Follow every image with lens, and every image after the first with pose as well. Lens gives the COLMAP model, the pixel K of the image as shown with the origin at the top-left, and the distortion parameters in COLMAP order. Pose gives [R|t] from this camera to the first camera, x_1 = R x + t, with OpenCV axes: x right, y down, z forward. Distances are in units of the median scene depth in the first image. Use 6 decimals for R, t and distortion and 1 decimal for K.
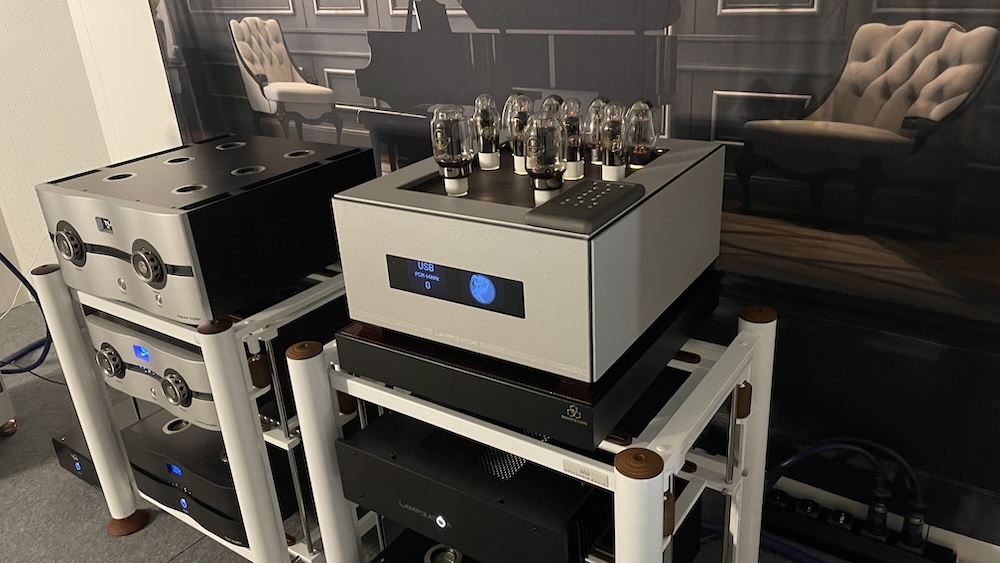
lens RADIAL K [[780.5, 0, 500.0], [0, 780.5, 281.5], [0, 0, 1]] dist [0.010874, -0.006688]
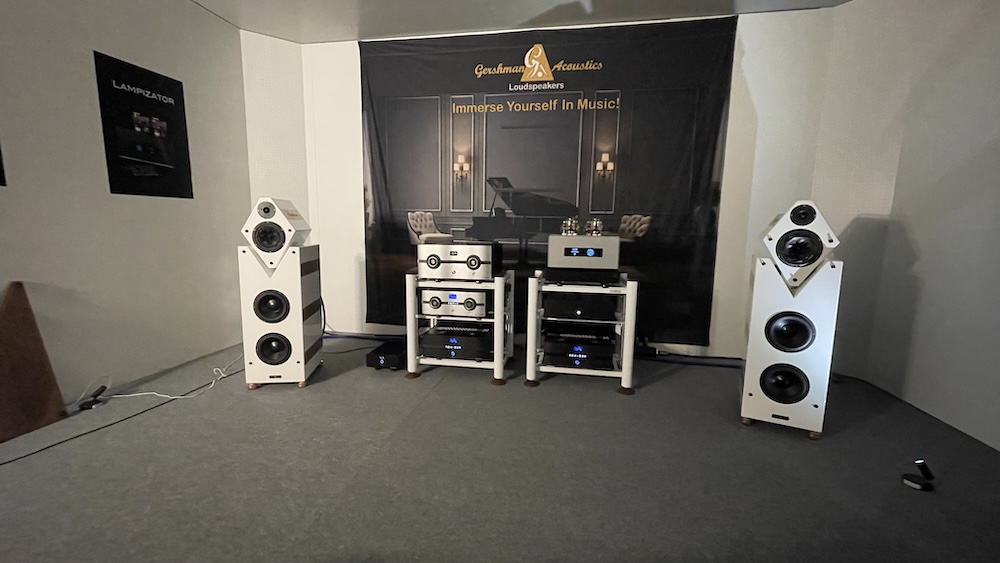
lens RADIAL K [[420.3, 0, 500.0], [0, 420.3, 281.5], [0, 0, 1]] dist [-0.000320, 0.000024]
pose [[0.906518, 0.018993, 0.421739, -1.034913], [0.100401, 0.960626, -0.259071, 0.509694], [-0.410054, 0.277196, 0.868918, -0.601845]]
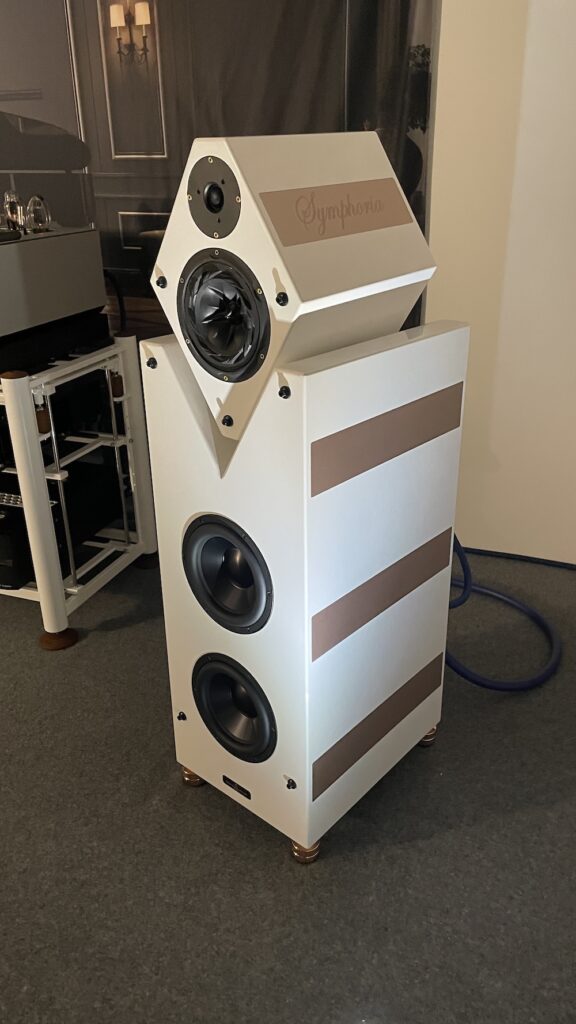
lens RADIAL K [[799.2, 0, 288.0], [0, 799.2, 512.0], [0, 0, 1]] dist [0.010874, -0.006688]
pose [[0.972019, -0.046006, 0.230352, 0.213350], [0.044191, 0.998938, 0.013035, 0.339019], [-0.230707, -0.002491, 0.973020, -0.600594]]
